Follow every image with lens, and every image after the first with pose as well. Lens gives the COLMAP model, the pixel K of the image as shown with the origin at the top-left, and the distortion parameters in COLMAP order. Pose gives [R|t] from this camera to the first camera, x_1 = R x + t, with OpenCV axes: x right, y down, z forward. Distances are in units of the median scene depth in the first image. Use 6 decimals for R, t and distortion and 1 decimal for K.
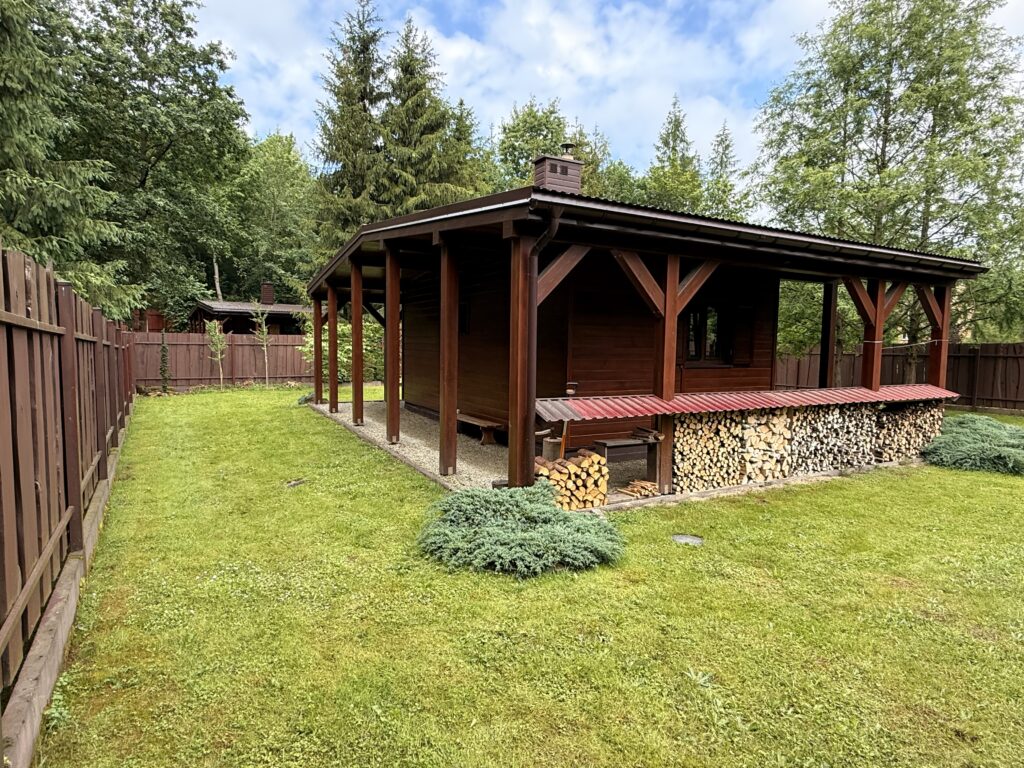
lens RADIAL K [[567.9, 0, 512.0], [0, 567.9, 384.0], [0, 0, 1]] dist [0.002131, -0.000996]
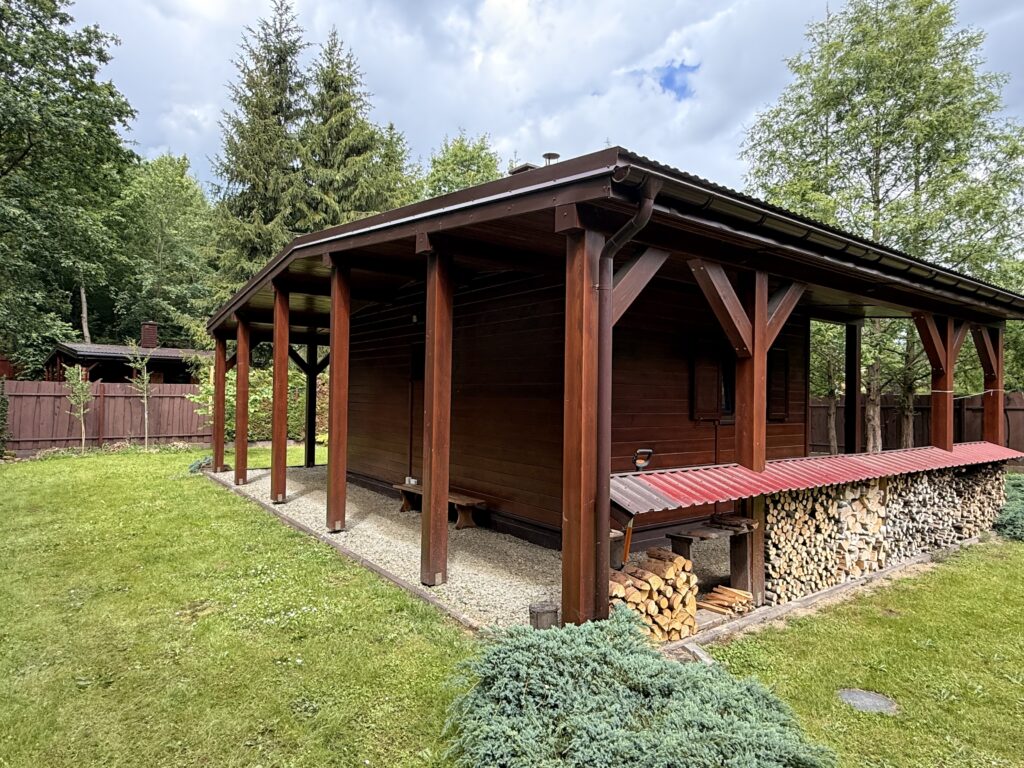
lens RADIAL K [[610.7, 0, 512.0], [0, 610.7, 384.0], [0, 0, 1]] dist [-0.002741, 0.004474]
pose [[0.990708, 0.002663, 0.135977, -0.089816], [0.009482, 0.996023, -0.088587, -0.010483], [-0.135672, 0.089053, 0.986743, 0.180427]]
